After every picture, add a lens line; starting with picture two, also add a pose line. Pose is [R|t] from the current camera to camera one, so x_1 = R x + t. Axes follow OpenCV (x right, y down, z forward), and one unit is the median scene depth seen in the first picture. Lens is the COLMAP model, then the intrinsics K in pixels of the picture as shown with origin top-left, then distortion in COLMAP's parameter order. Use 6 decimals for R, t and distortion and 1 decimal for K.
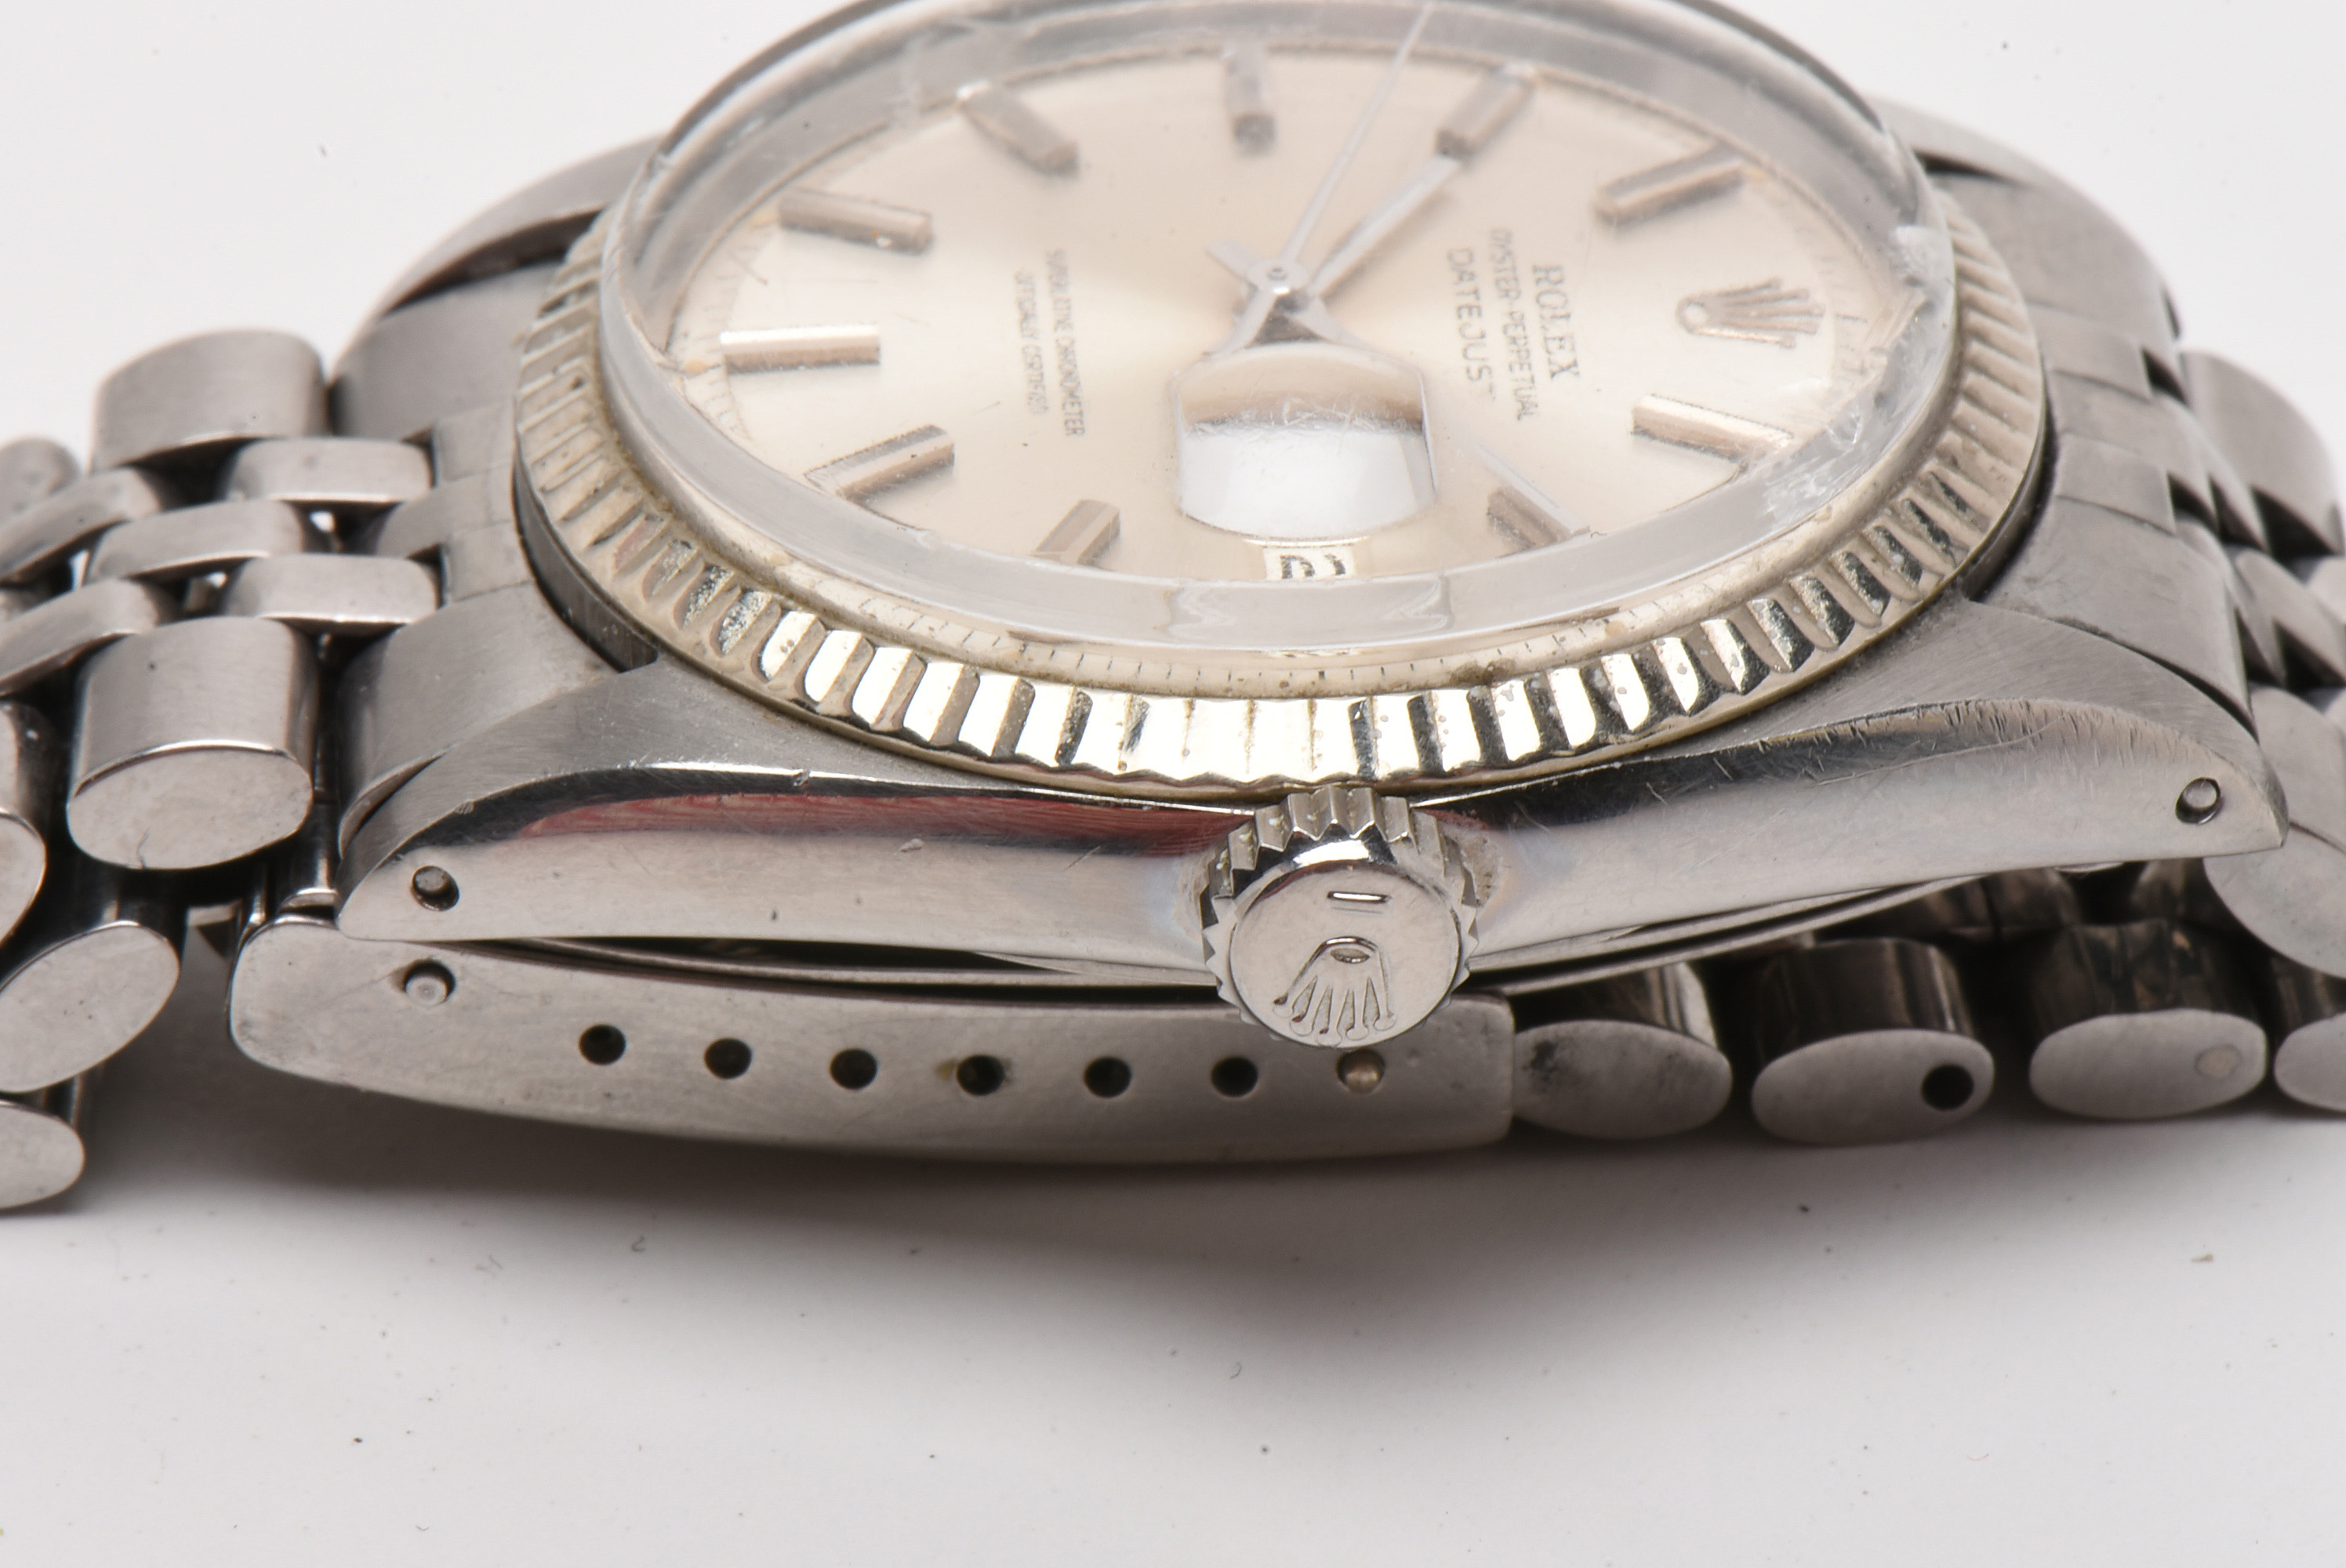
lens RADIAL K [[17463.3, 0, 1173.0], [0, 17463.3, 784.0], [0, 0, 1]] dist [-0.697896, 20.323359]
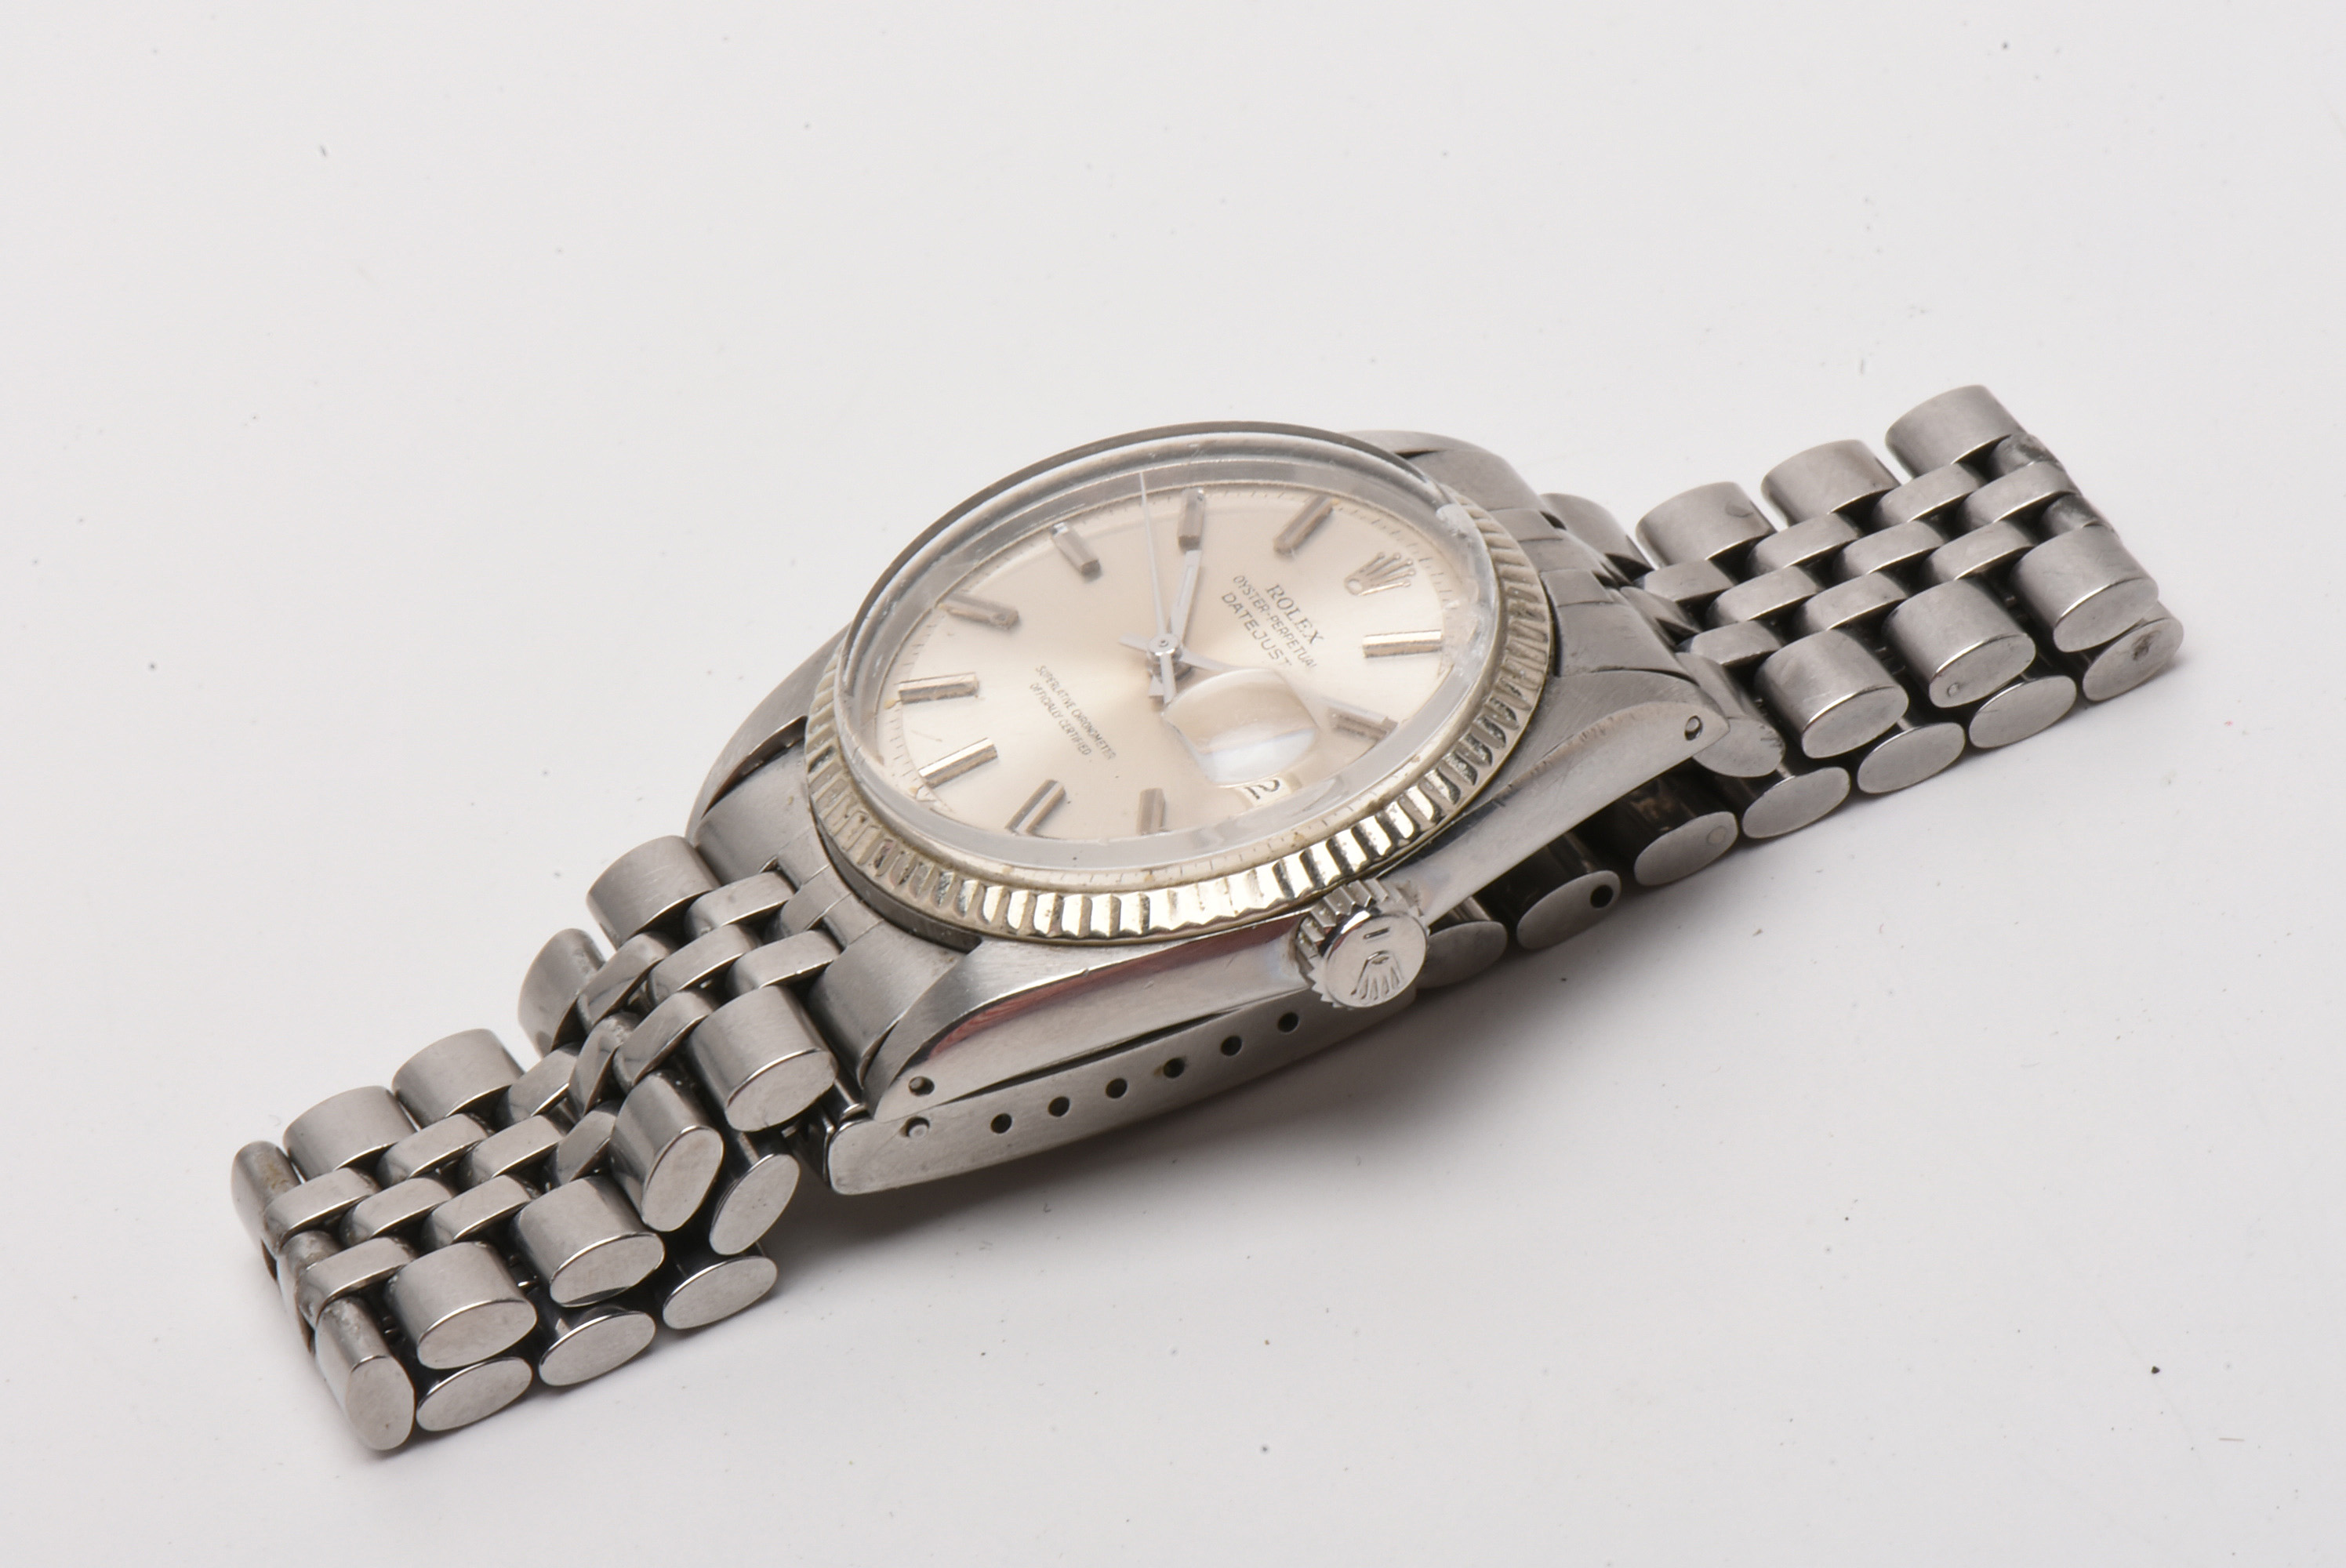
lens RADIAL K [[17463.3, 0, 1173.0], [0, 17463.3, 784.0], [0, 0, 1]] dist [-0.697896, 20.323359]
pose [[0.914290, -0.363779, 0.178155, -0.359585], [0.347660, 0.930452, 0.115722, -0.248112], [-0.207862, -0.043866, 0.977174, -0.974904]]
